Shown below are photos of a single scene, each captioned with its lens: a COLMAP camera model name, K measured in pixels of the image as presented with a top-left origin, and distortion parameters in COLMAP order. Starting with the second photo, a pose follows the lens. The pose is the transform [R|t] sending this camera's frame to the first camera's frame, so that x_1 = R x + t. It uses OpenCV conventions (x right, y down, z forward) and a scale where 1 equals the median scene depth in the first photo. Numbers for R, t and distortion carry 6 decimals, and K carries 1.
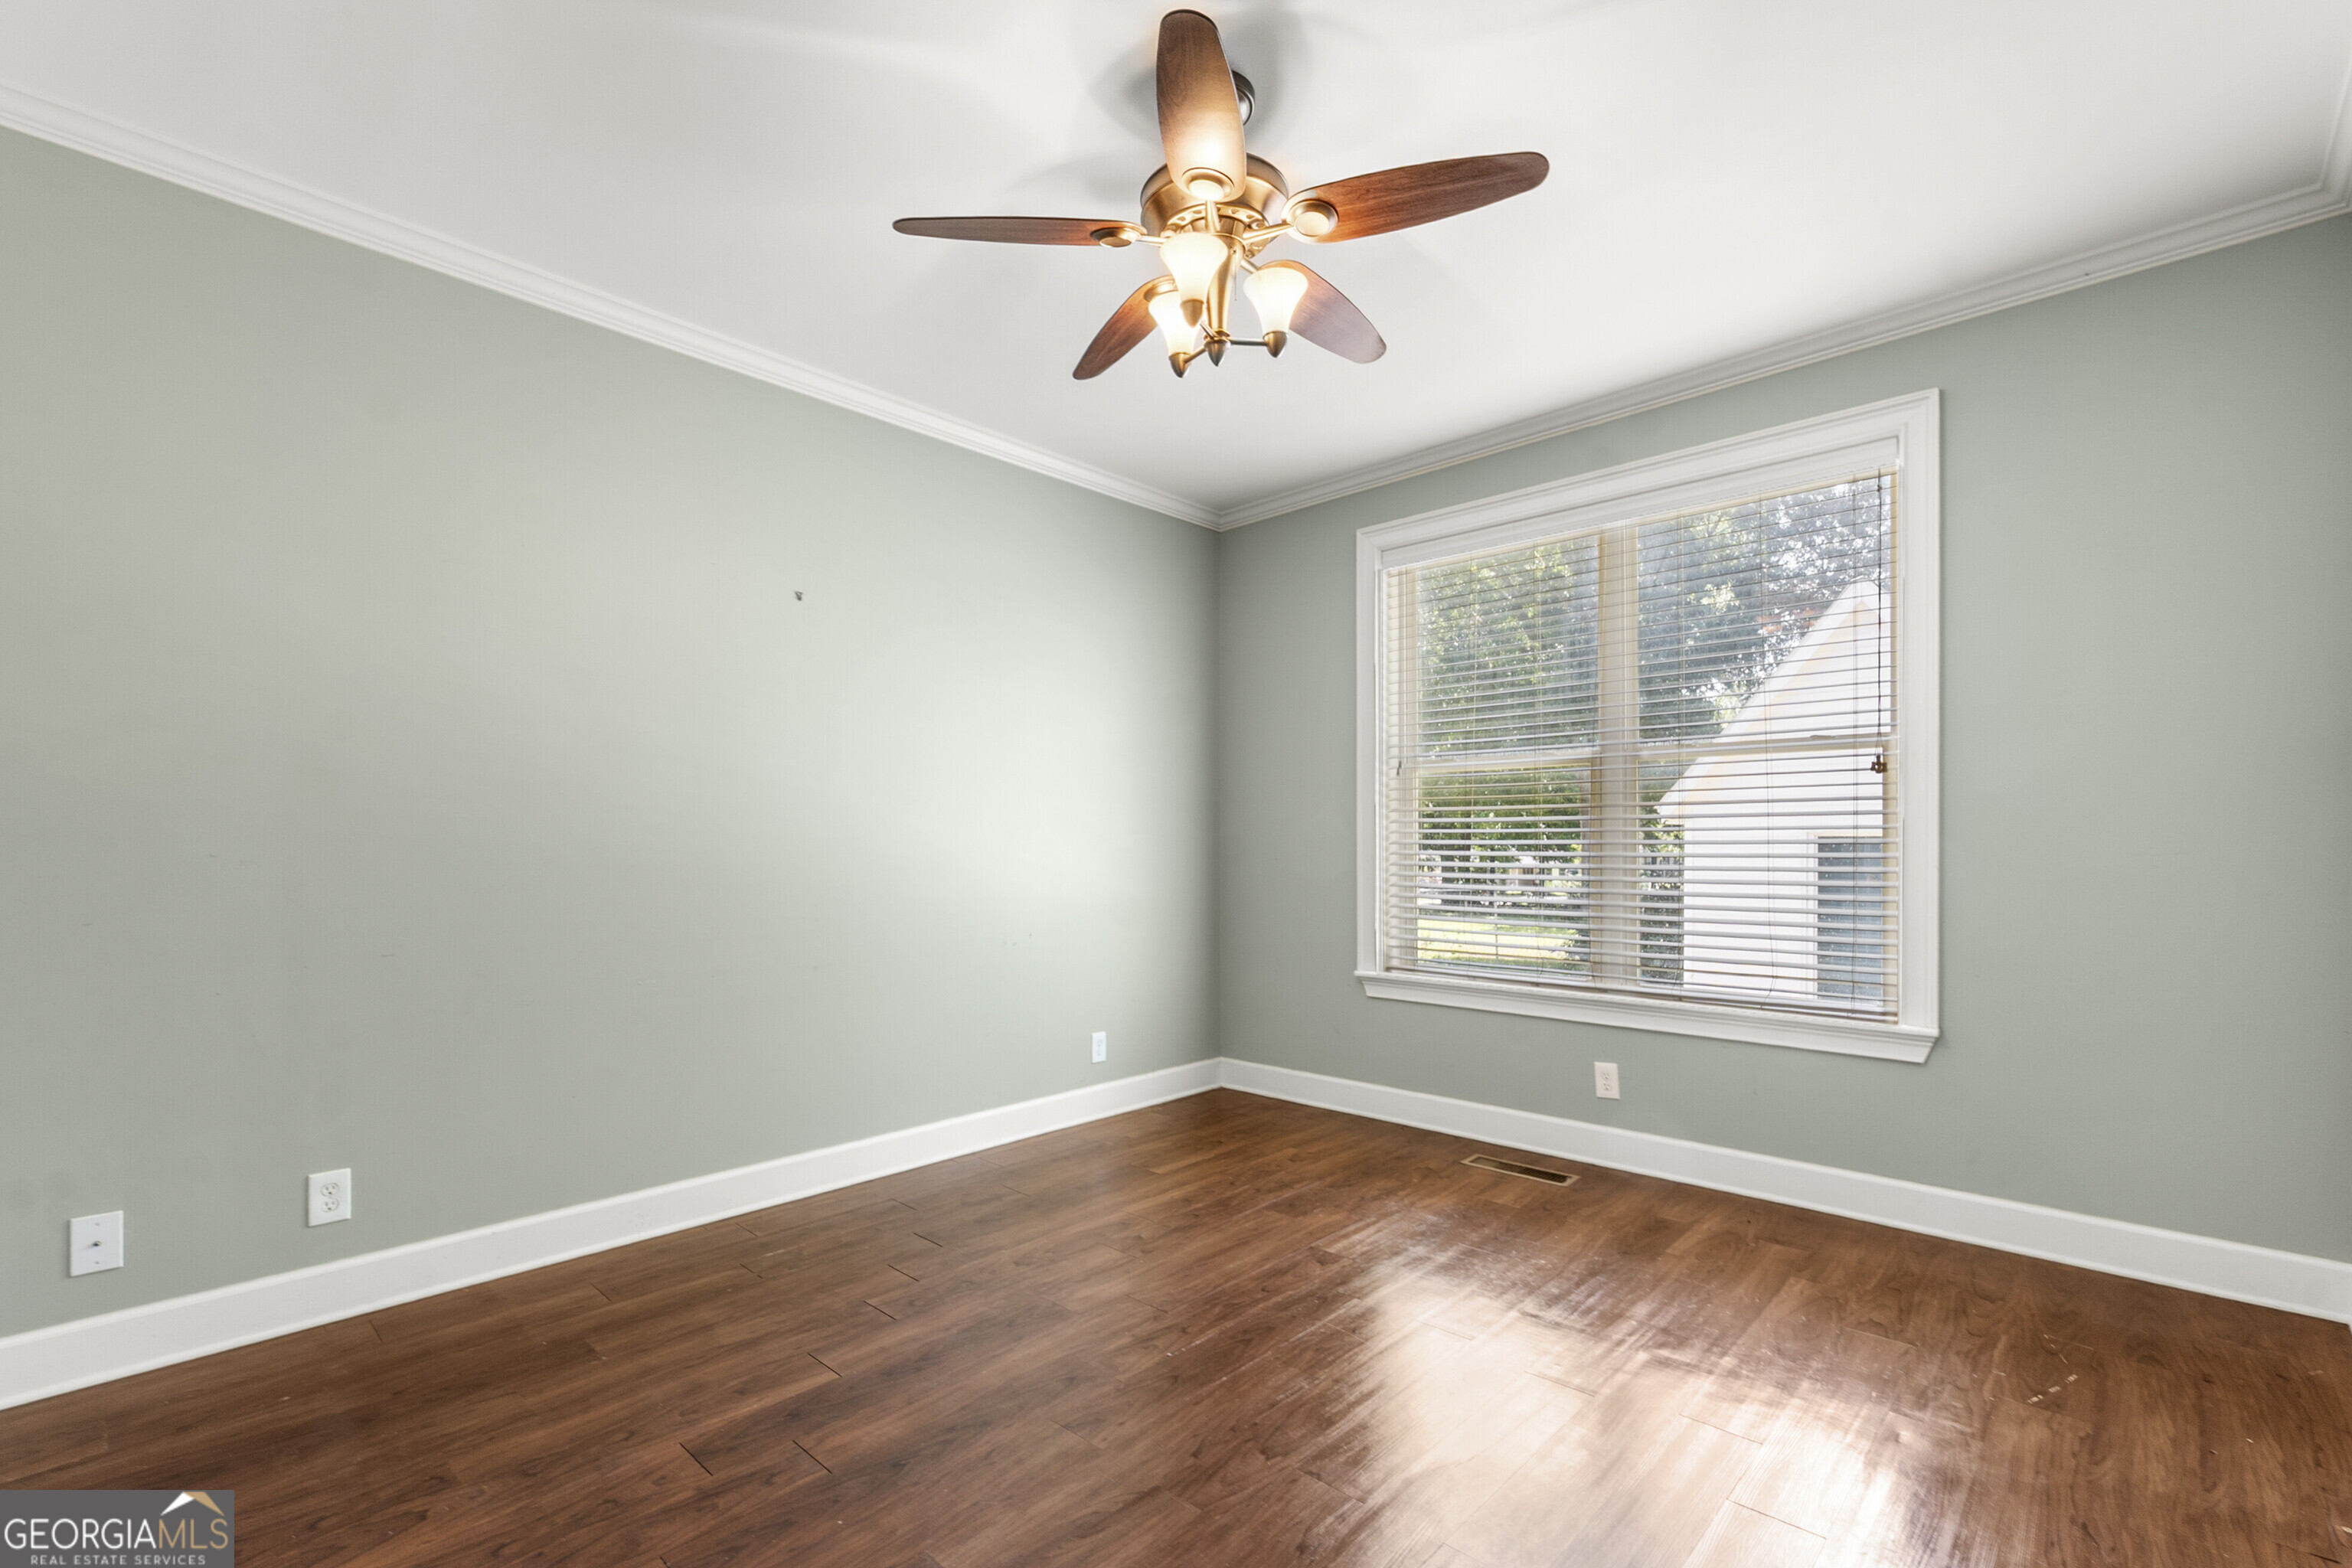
lens RADIAL K [[1073.6, 0, 1169.4], [0, 1073.6, 863.0], [0, 0, 1]] dist [0.000073, 0.000295]
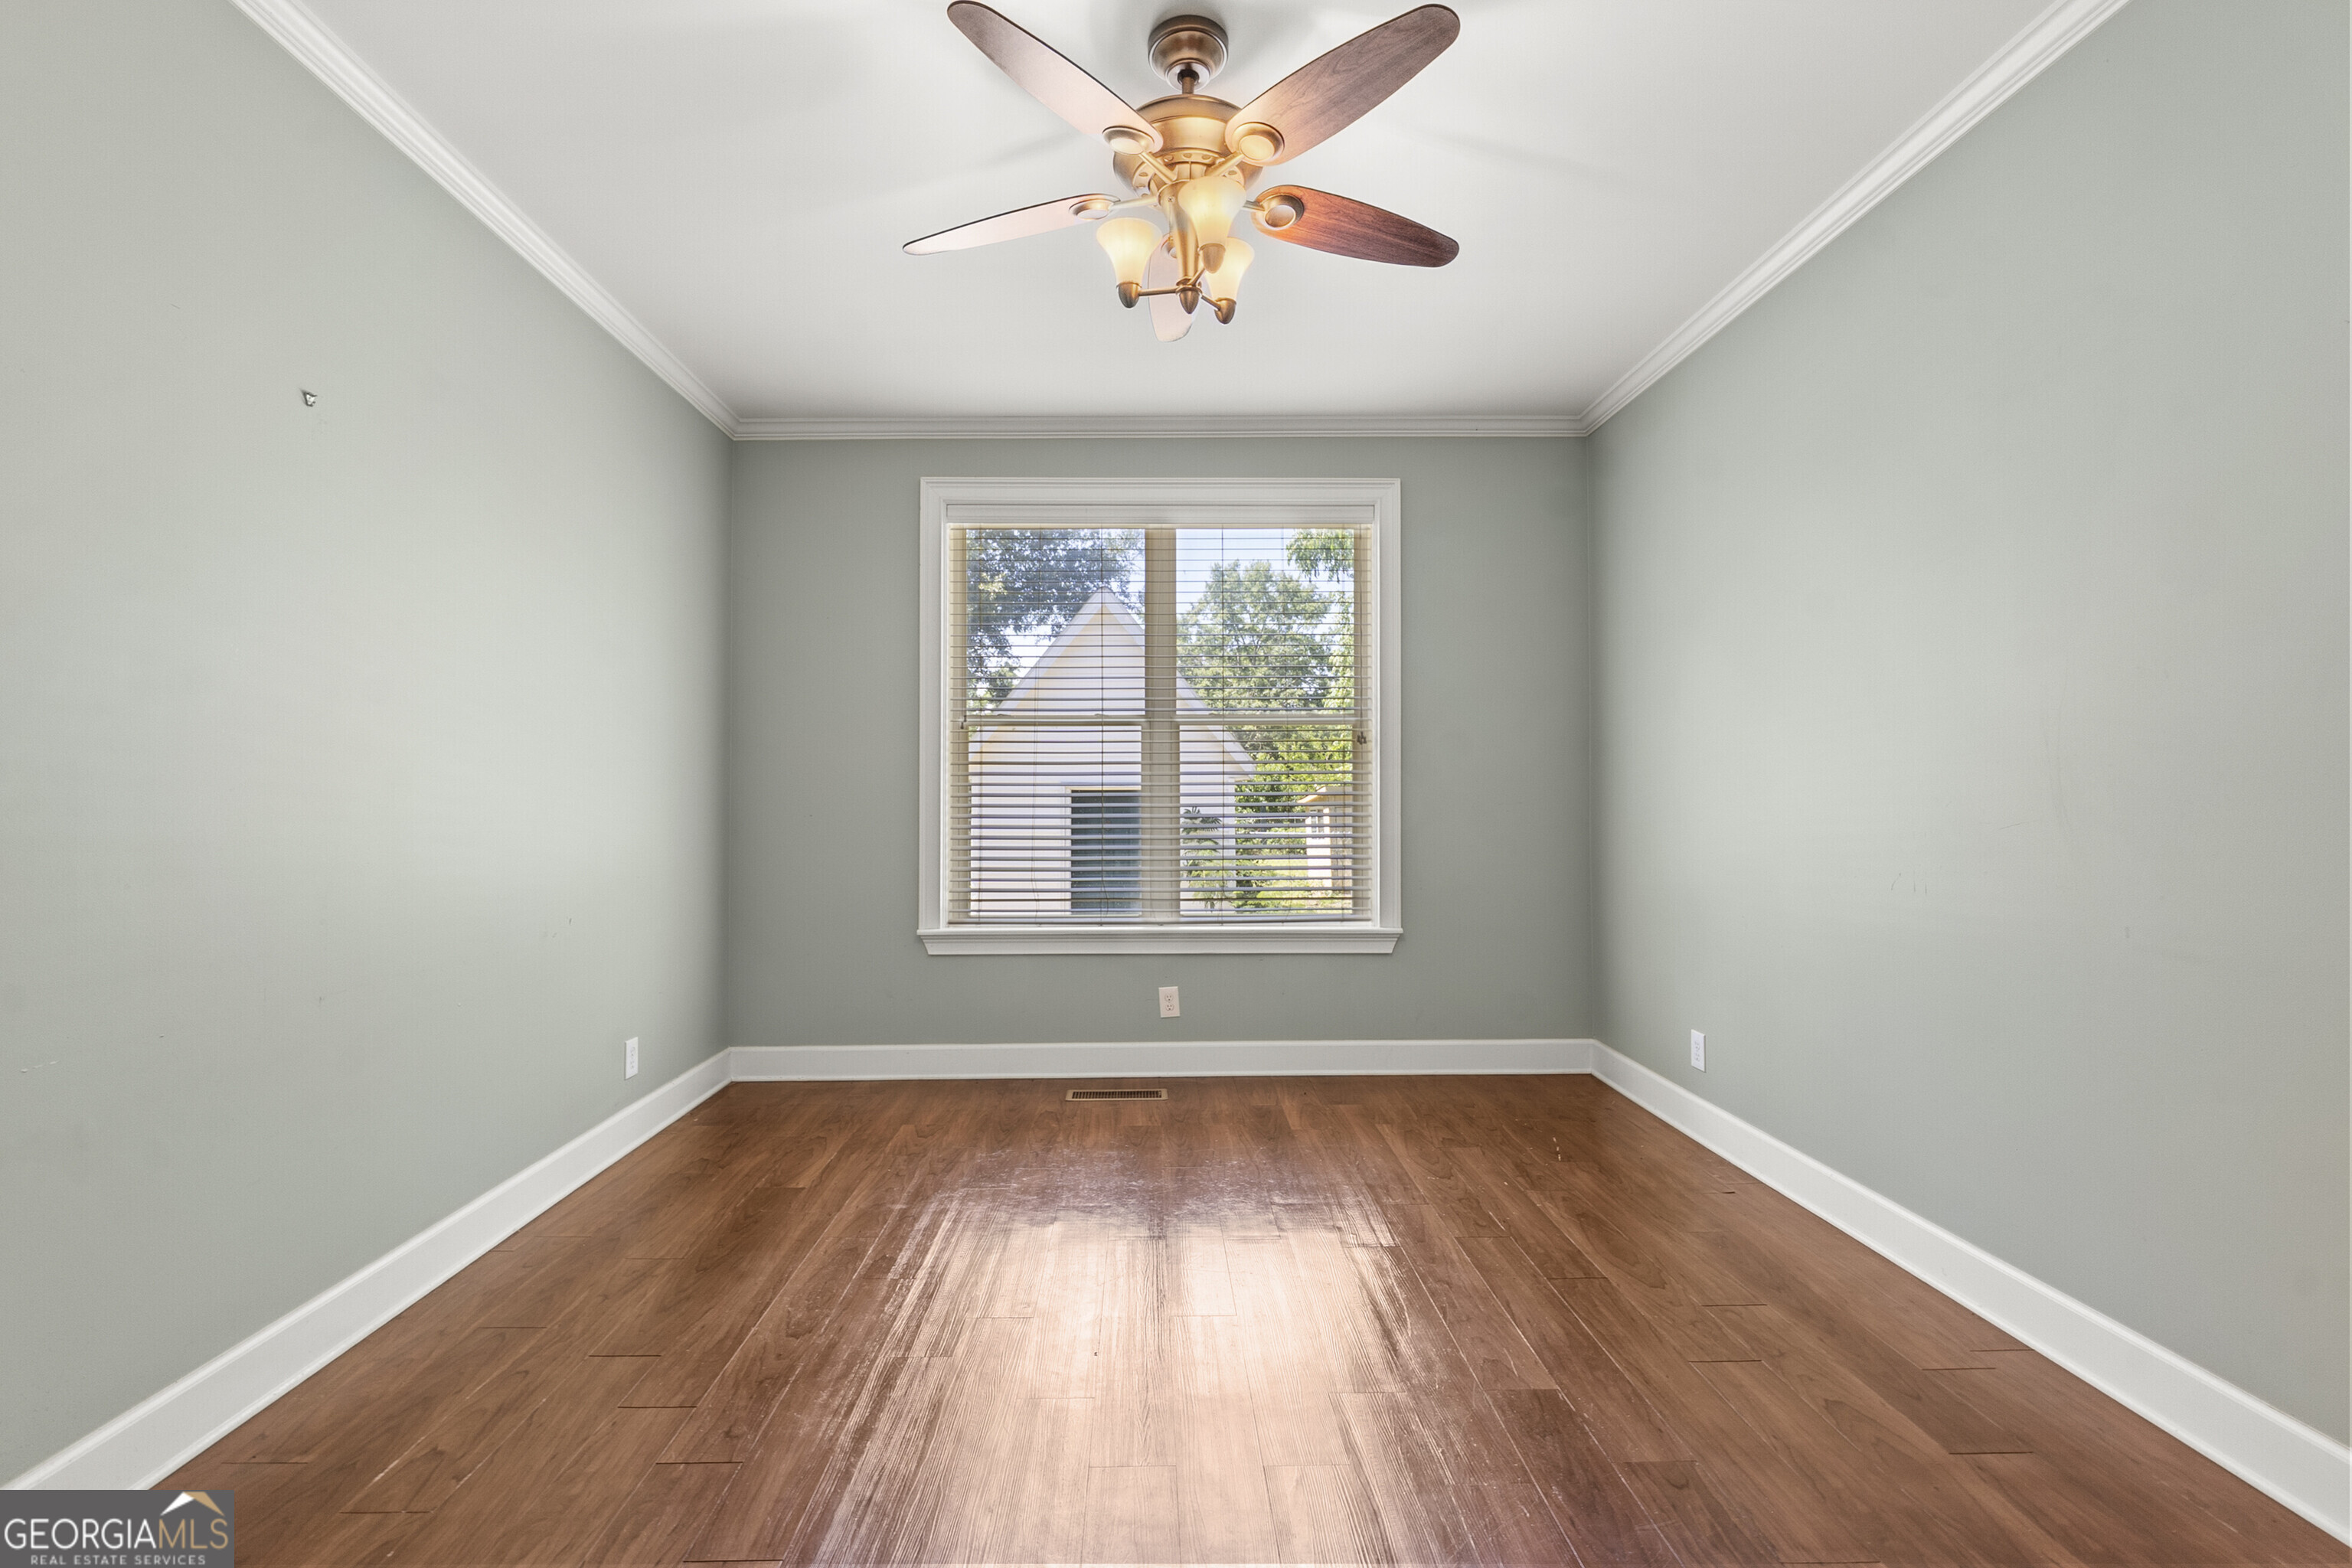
lens RADIAL K [[1031.9, 0, 1166.2], [0, 1031.9, 798.2], [0, 0, 1]] dist [-0.003015, -0.000407]
pose [[0.697977, -0.002862, 0.716115, -0.378887], [0.014260, 0.999849, -0.009903, -0.006554], [-0.715978, 0.017124, 0.697912, 0.211870]]
